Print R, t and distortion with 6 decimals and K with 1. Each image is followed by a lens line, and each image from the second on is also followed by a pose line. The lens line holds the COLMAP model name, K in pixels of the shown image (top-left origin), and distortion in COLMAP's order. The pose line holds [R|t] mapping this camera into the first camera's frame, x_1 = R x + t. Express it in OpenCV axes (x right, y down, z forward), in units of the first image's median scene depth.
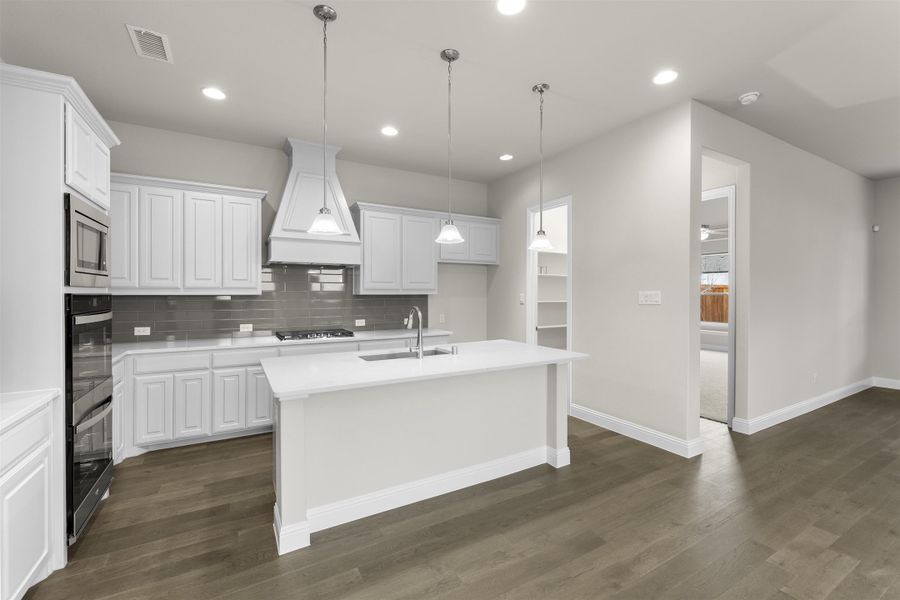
lens RADIAL K [[384.4, 0, 464.5], [0, 384.4, 294.9], [0, 0, 1]] dist [-0.000435, 0.000154]
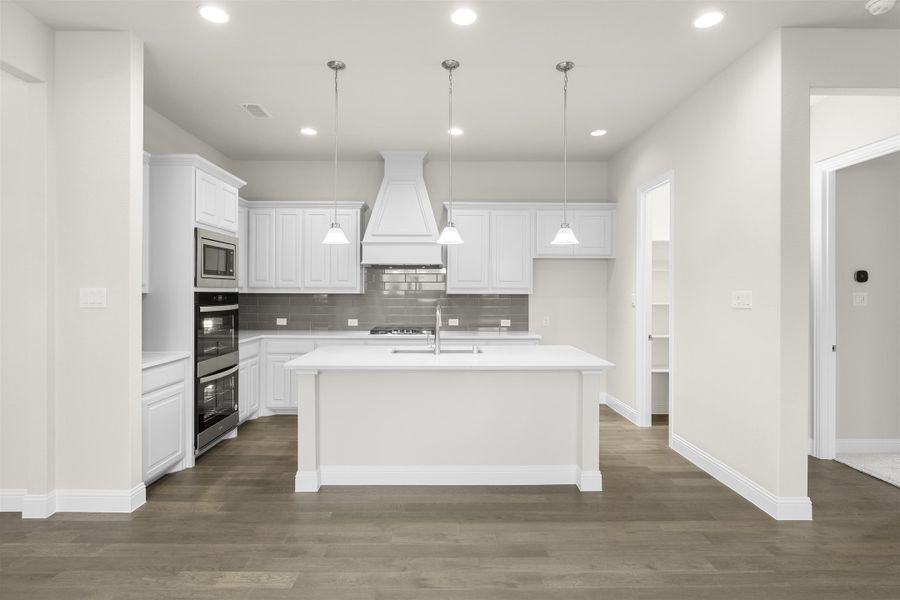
lens RADIAL K [[464.3, 0, 446.6], [0, 464.3, 291.3], [0, 0, 1]] dist [-0.000874, 0.000124]
pose [[0.869104, 0.001903, -0.494625, 0.457543], [-0.005537, 0.999967, -0.005882, 0.000033], [0.494598, 0.007851, 0.869087, -0.076510]]
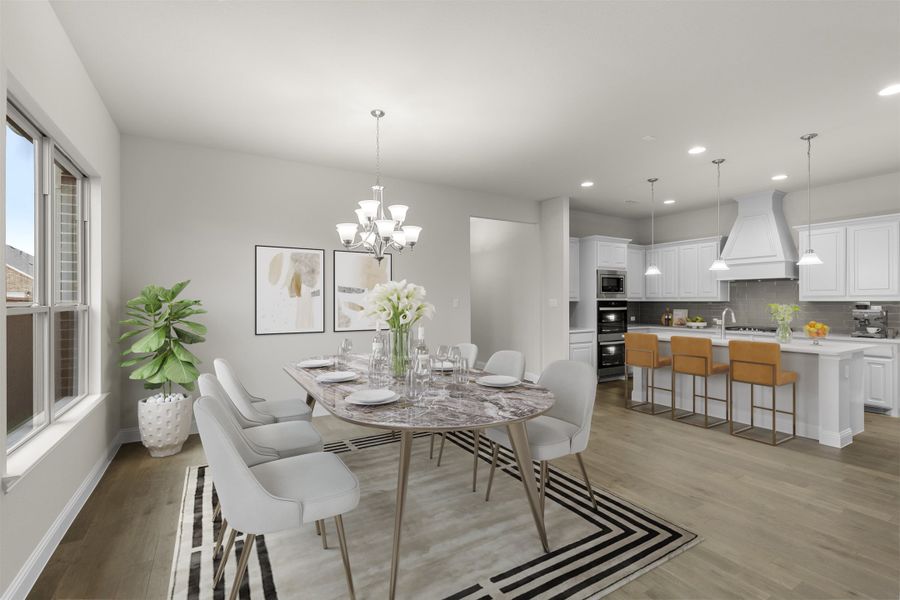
lens RADIAL K [[399.1, 0, 450.0], [0, 399.1, 300.0], [0, 0, 1]] dist [-0.001443, -0.000181]
pose [[0.016020, -0.002434, -0.999869, 1.360557], [-0.003056, 0.999992, -0.002484, 0.002694], [0.999867, 0.003096, 0.016012, -0.175521]]
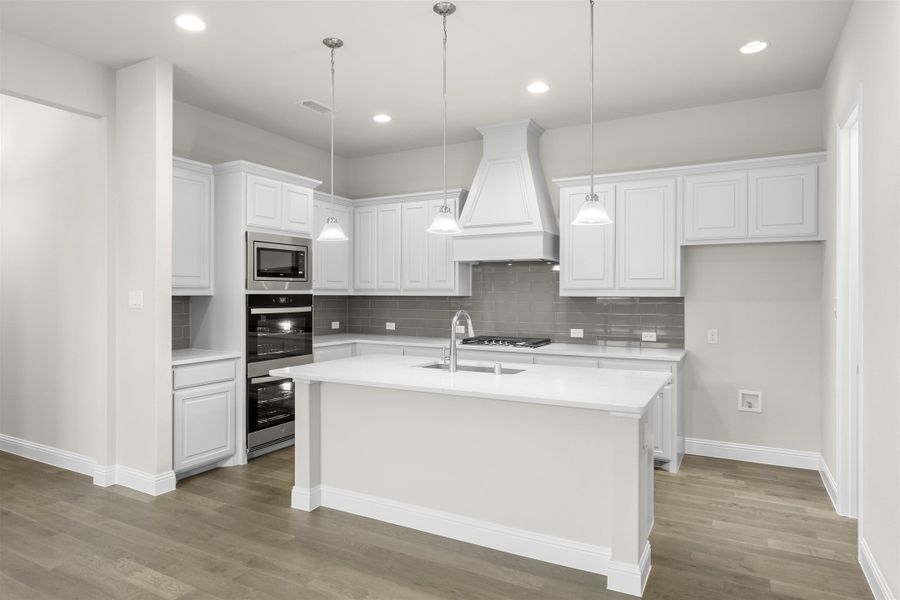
lens RADIAL K [[536.0, 0, 434.9], [0, 536.0, 293.2], [0, 0, 1]] dist [0.000251, -0.000258]
pose [[0.513378, 0.000702, -0.858162, 0.748938], [-0.006276, 0.999976, -0.002936, -0.003262], [0.858140, 0.006893, 0.513370, 0.311342]]
